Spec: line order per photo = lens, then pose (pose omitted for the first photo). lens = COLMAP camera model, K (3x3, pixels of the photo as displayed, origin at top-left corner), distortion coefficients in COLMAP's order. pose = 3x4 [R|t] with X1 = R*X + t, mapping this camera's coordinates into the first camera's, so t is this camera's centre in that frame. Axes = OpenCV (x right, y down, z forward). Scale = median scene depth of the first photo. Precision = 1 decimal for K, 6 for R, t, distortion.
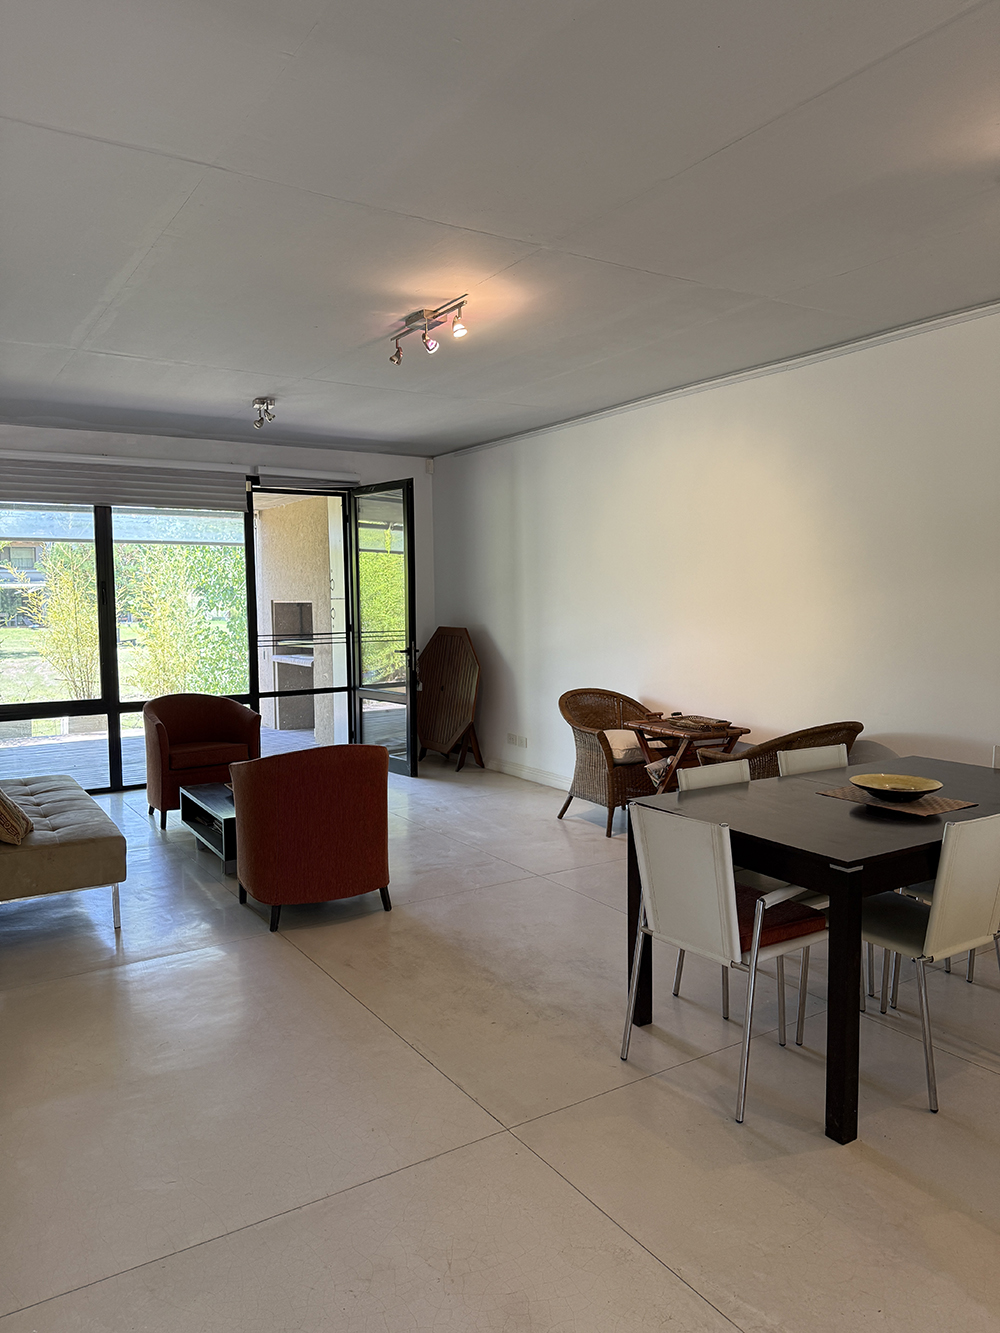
lens RADIAL K [[930.0, 0, 508.3], [0, 930.0, 666.8], [0, 0, 1]] dist [0.080684, -0.109570]
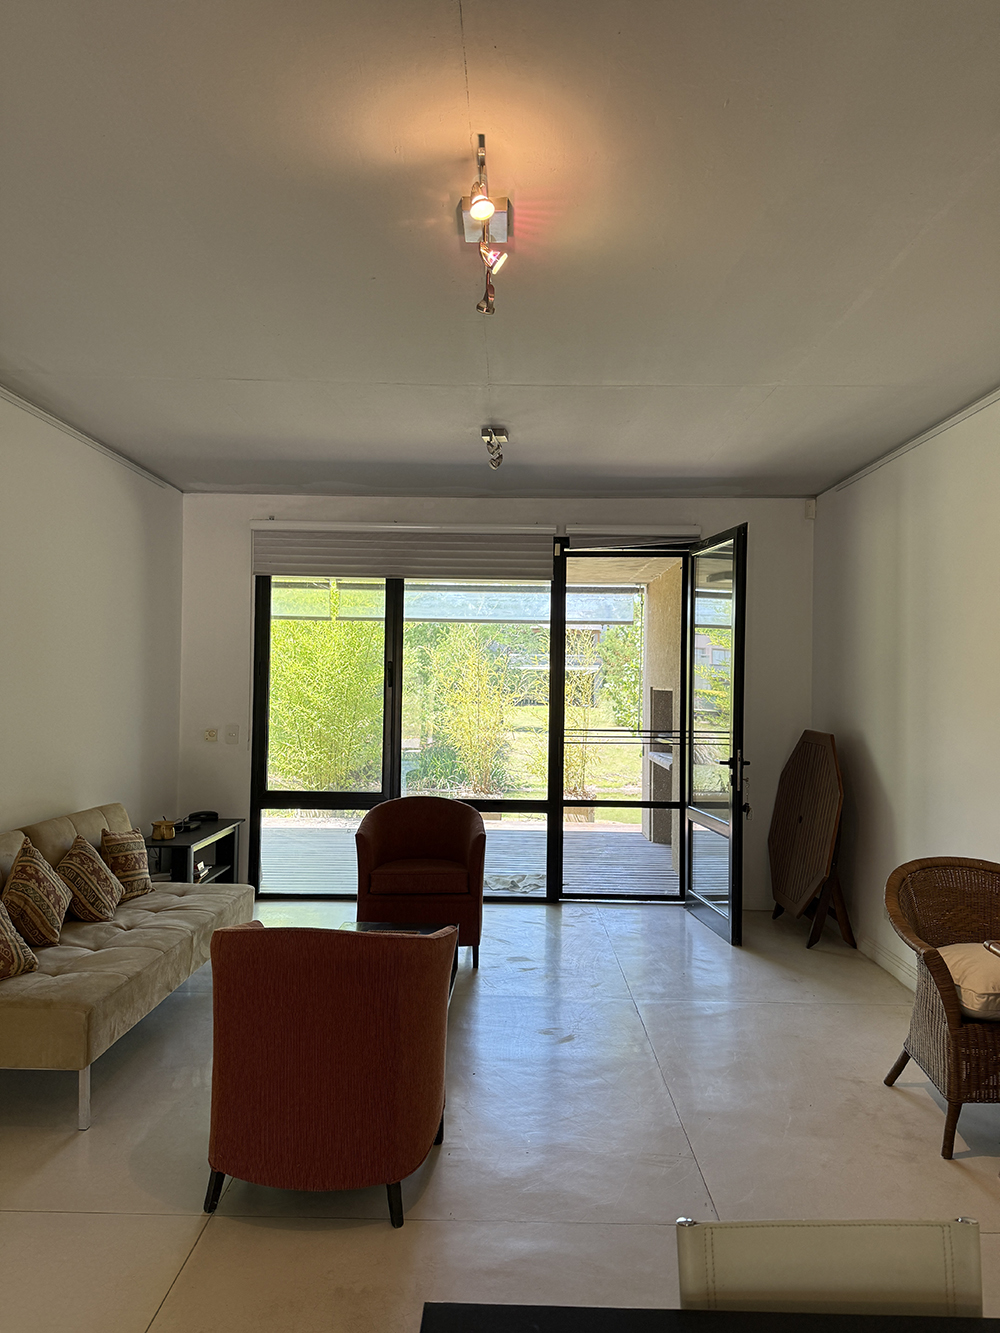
lens RADIAL K [[930.0, 0, 498.9], [0, 930.0, 668.6], [0, 0, 1]] dist [0.080684, -0.109570]
pose [[0.830072, 0.014743, -0.557461, 0.140233], [-0.065050, 0.995386, -0.070537, -0.026112], [0.553849, 0.094813, 0.827201, 0.299610]]
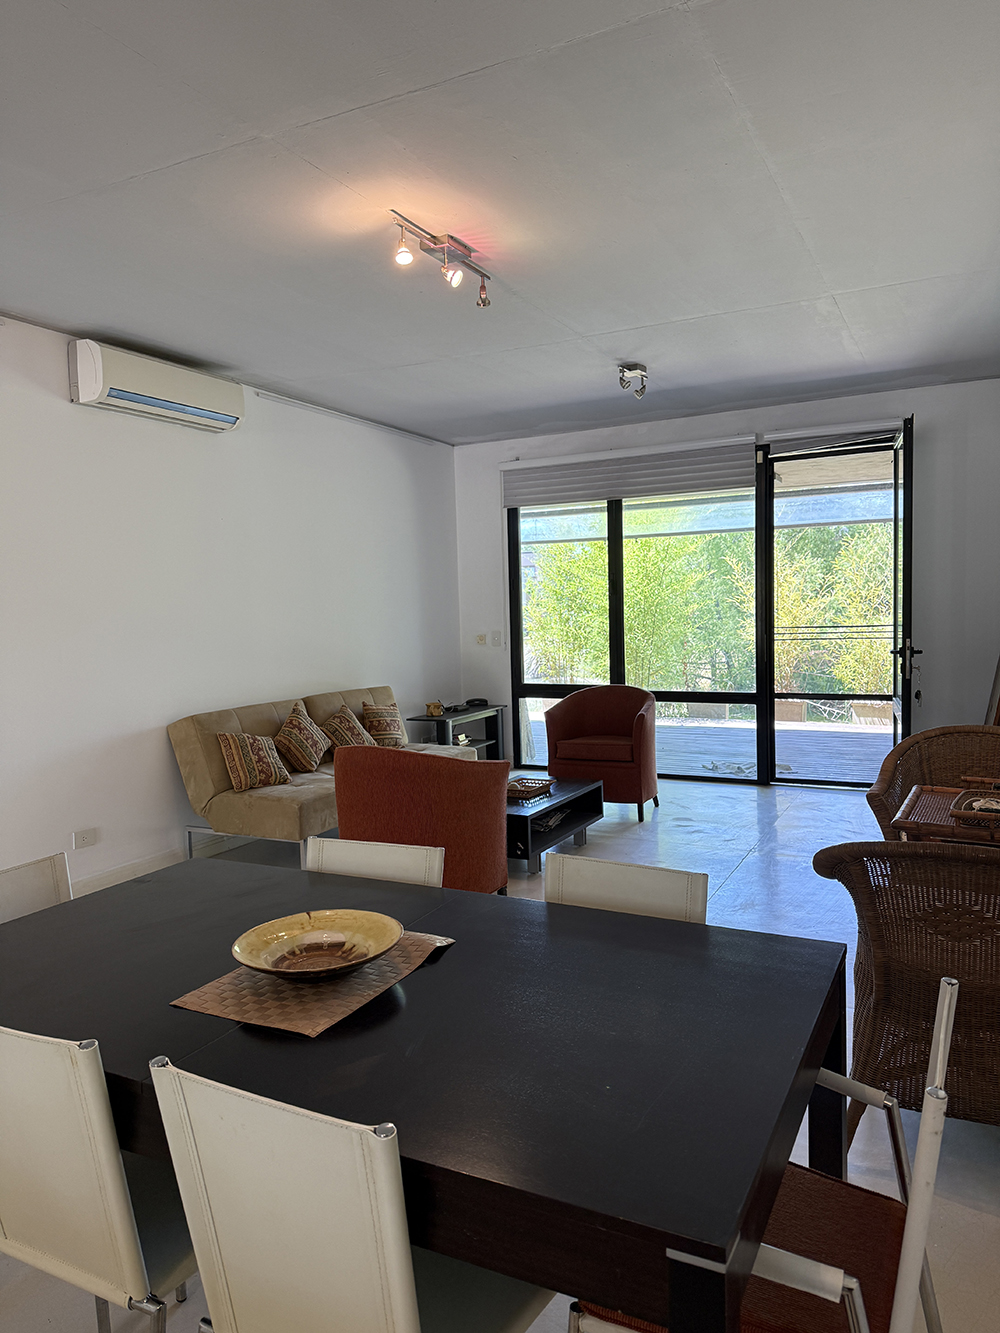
lens RADIAL K [[930.0, 0, 489.5], [0, 930.0, 677.7], [0, 0, 1]] dist [0.080684, -0.109570]
pose [[0.479720, 0.066228, -0.874918, 0.383346], [-0.042592, 0.997729, 0.052171, -0.021357], [0.876387, 0.012237, 0.481452, 0.356746]]
